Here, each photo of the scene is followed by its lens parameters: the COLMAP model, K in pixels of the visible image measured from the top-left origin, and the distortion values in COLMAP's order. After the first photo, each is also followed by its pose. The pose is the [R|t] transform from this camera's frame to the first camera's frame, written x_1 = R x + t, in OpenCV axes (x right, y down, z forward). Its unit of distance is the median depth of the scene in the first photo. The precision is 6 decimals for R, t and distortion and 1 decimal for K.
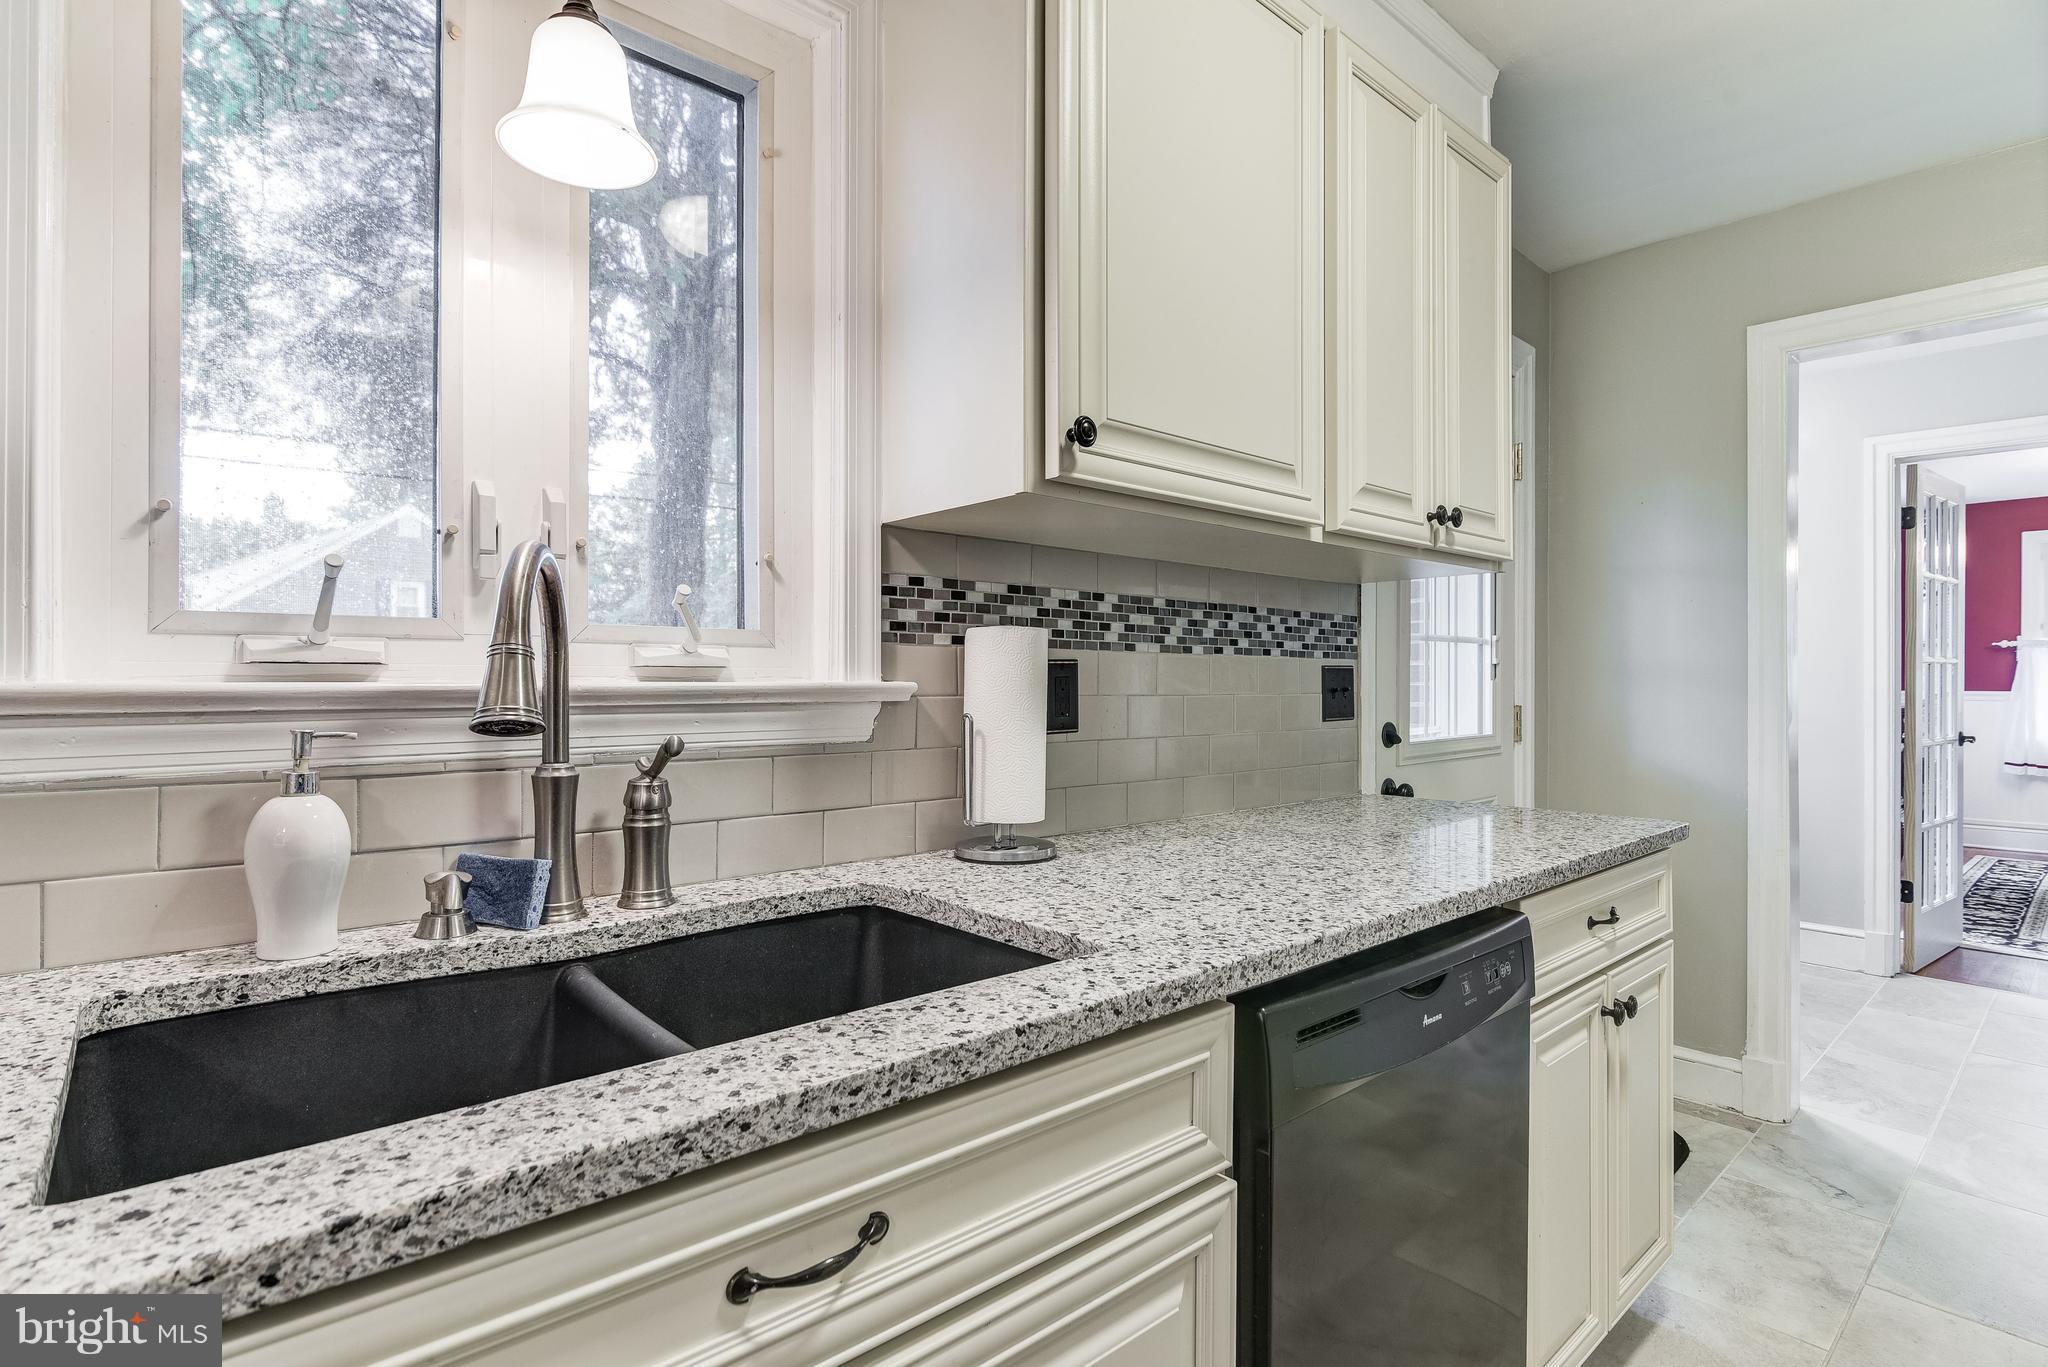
lens RADIAL K [[994.3, 0, 1020.7], [0, 994.3, 681.5], [0, 0, 1]] dist [-0.006728, -0.000155]
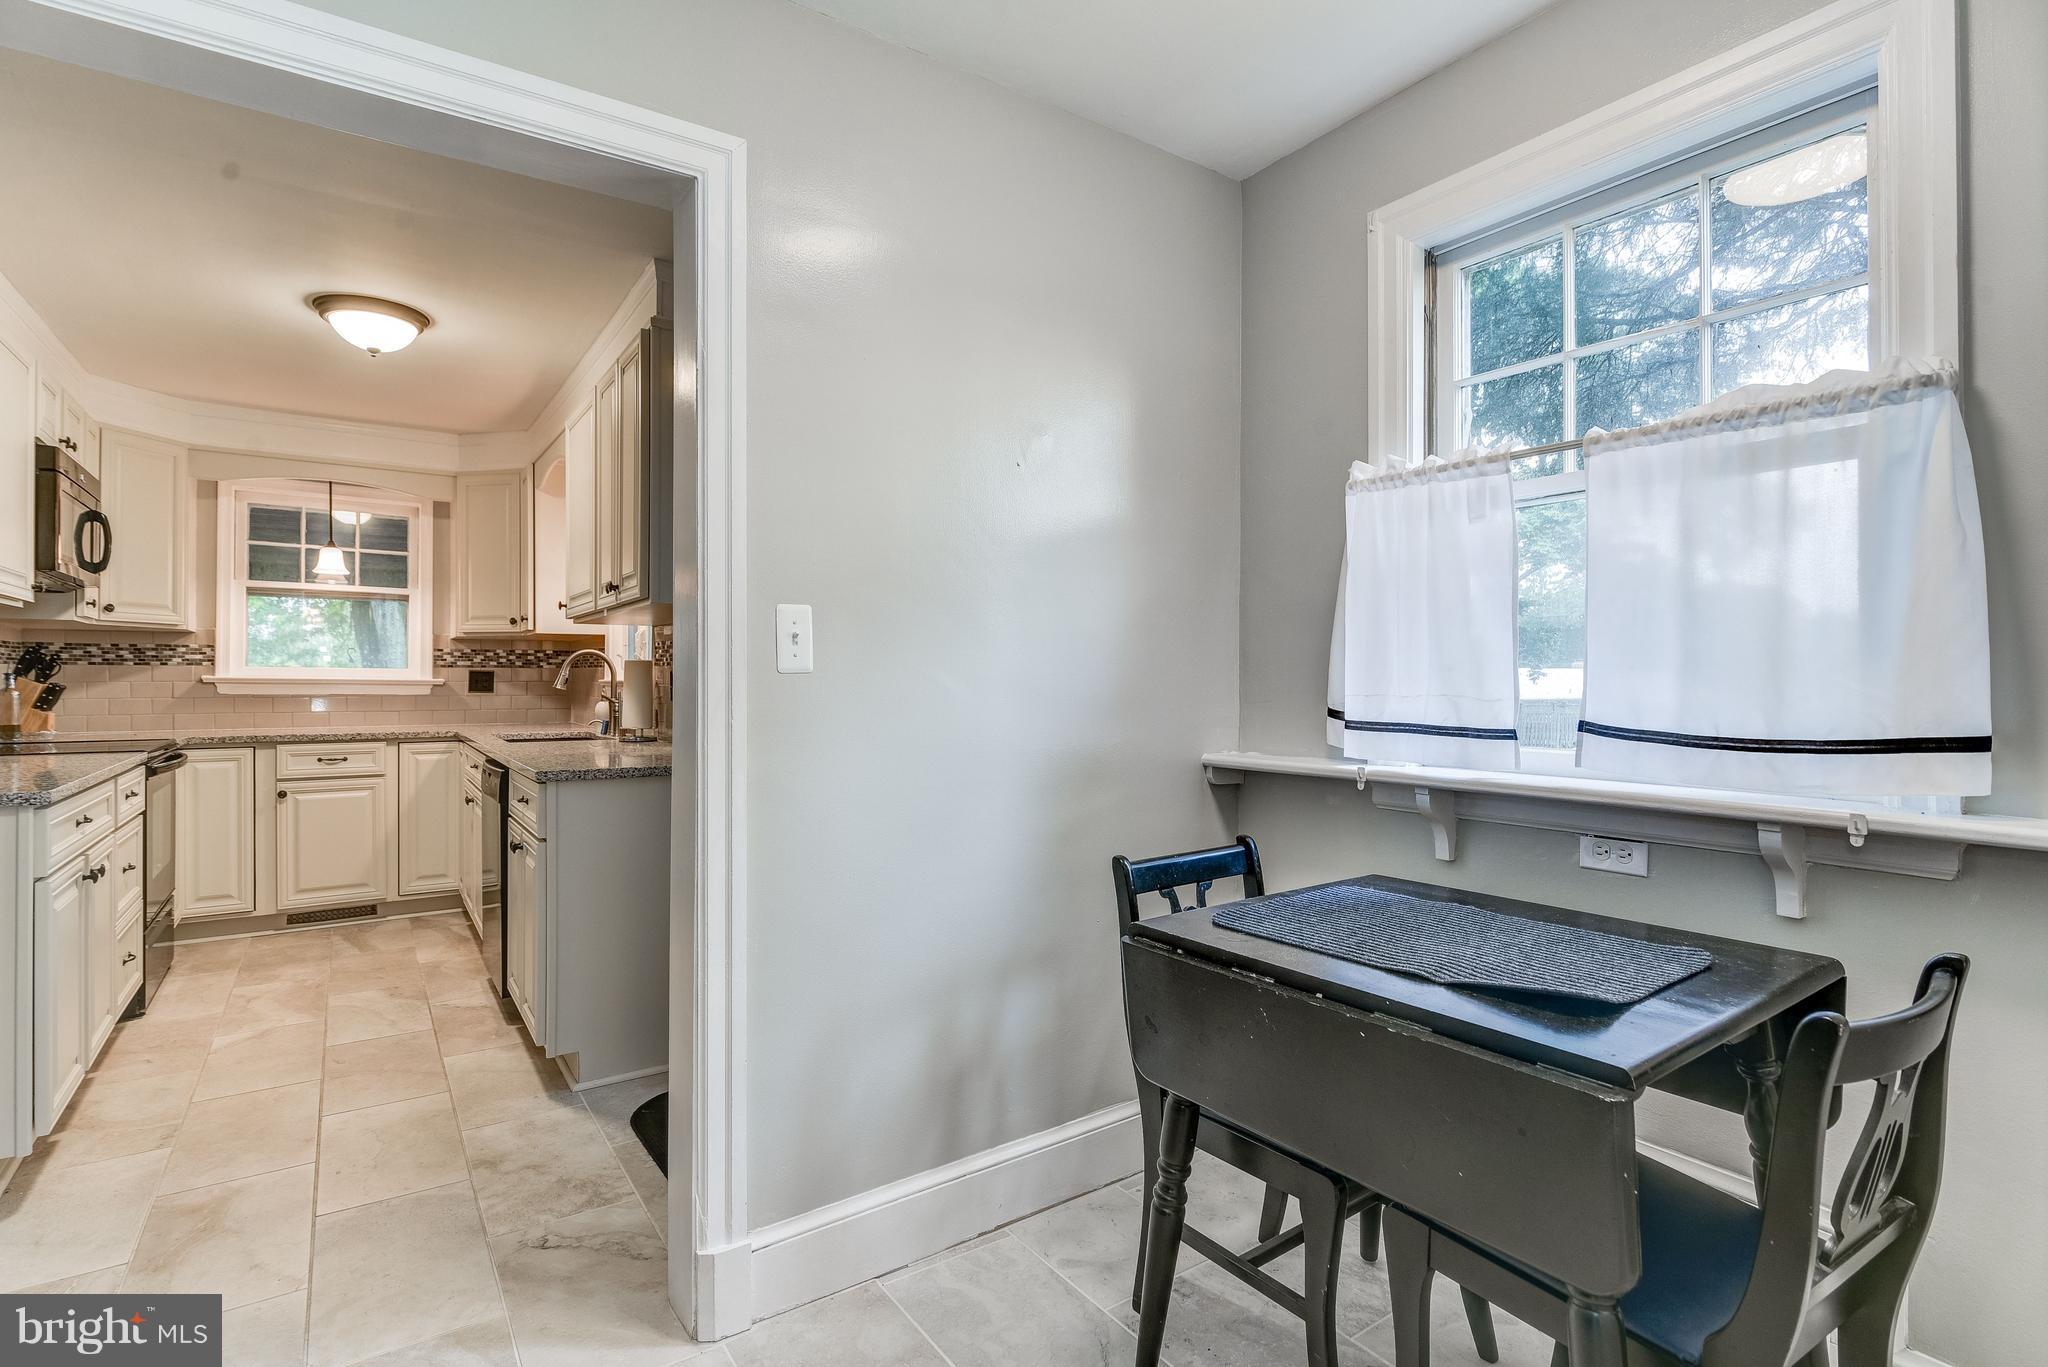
lens RADIAL K [[994.3, 0, 1020.7], [0, 994.3, 681.5], [0, 0, 1]] dist [-0.006728, -0.000155]
pose [[-0.125032, -0.001686, -0.992151, 2.024750], [-0.002346, 0.999996, -0.001404, 0.005388], [0.992150, 0.002152, -0.125035, 1.865705]]
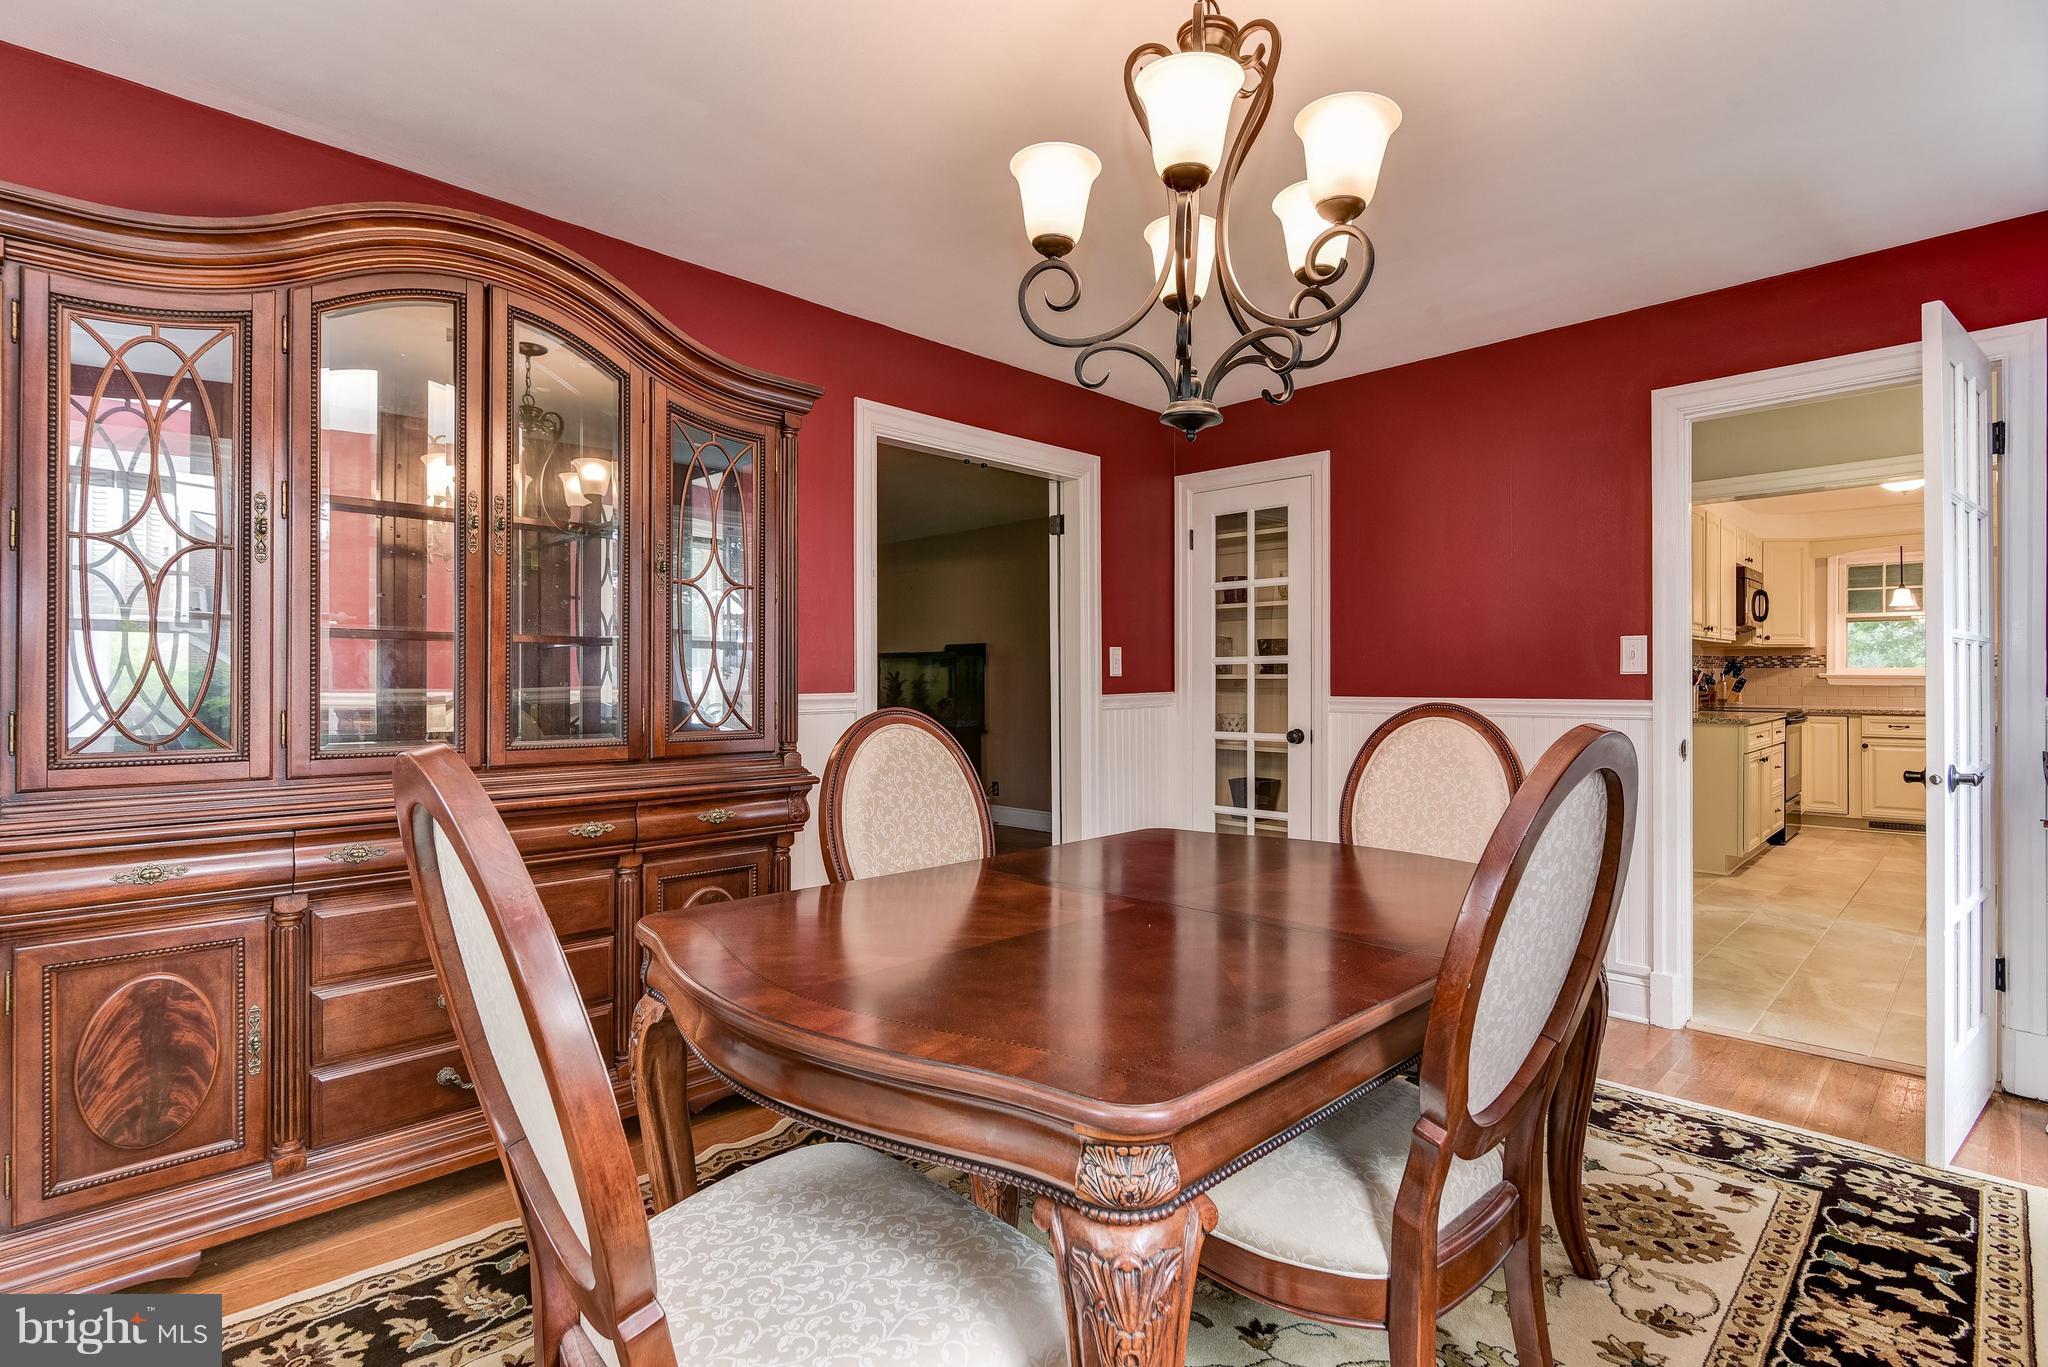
lens RADIAL K [[994.3, 0, 1020.7], [0, 994.3, 681.5], [0, 0, 1]] dist [-0.006728, -0.000155]
pose [[-0.998185, 0.000438, -0.060223, 3.473808], [0.000231, 0.999994, 0.003440, 0.010368], [0.060224, 0.003420, -0.998179, 3.535893]]
